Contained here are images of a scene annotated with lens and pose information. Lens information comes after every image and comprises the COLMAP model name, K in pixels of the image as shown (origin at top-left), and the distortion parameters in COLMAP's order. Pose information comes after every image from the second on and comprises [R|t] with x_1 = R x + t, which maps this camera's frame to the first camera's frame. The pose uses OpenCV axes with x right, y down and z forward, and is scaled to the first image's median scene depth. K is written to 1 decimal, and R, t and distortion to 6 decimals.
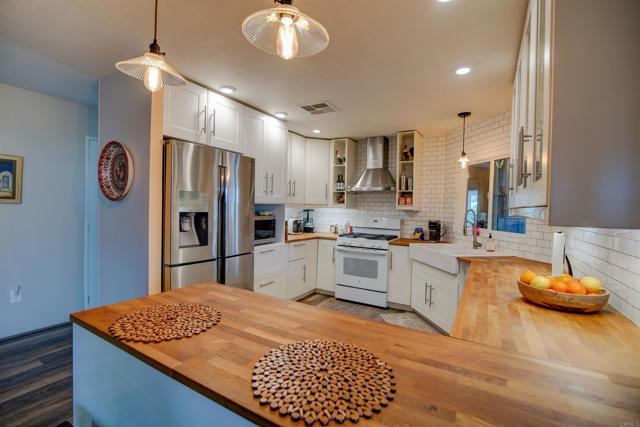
lens RADIAL K [[291.7, 0, 320.1], [0, 291.7, 213.2], [0, 0, 1]] dist [-0.023570, 0.000084]
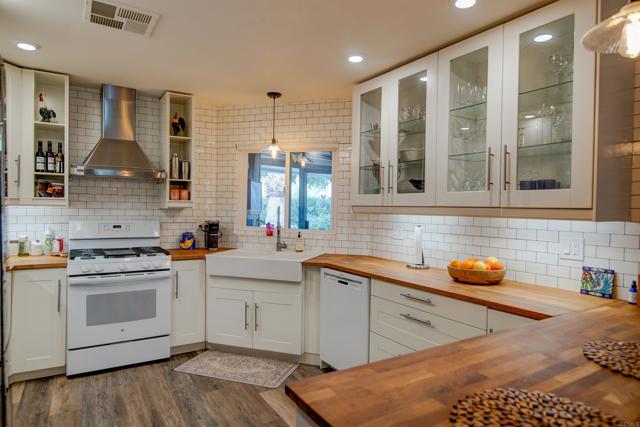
lens RADIAL K [[387.7, 0, 319.2], [0, 387.7, 213.8], [0, 0, 1]] dist [-0.013744, 0.003320]
pose [[0.462865, -0.030627, 0.885899, -0.426085], [0.015197, 0.999530, 0.026615, -0.019017], [-0.886298, 0.001144, 0.463113, 0.333542]]
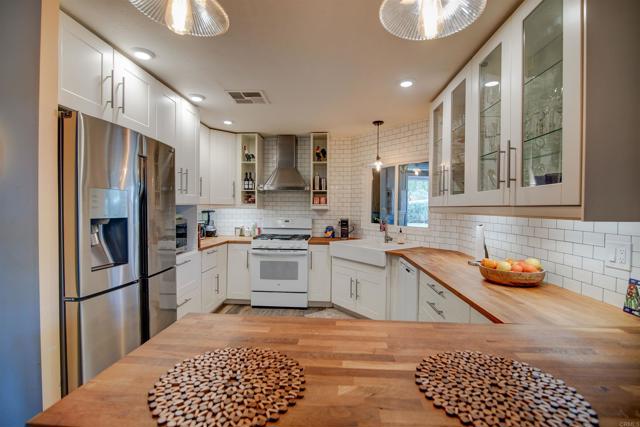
lens RADIAL K [[291.7, 0, 320.3], [0, 291.7, 214.3], [0, 0, 1]] dist [-0.023570, 0.000084]
pose [[0.890735, -0.024906, 0.453839, -0.201514], [0.021889, 0.999690, 0.011902, -0.007070], [-0.453995, -0.000667, 0.891004, 0.097888]]
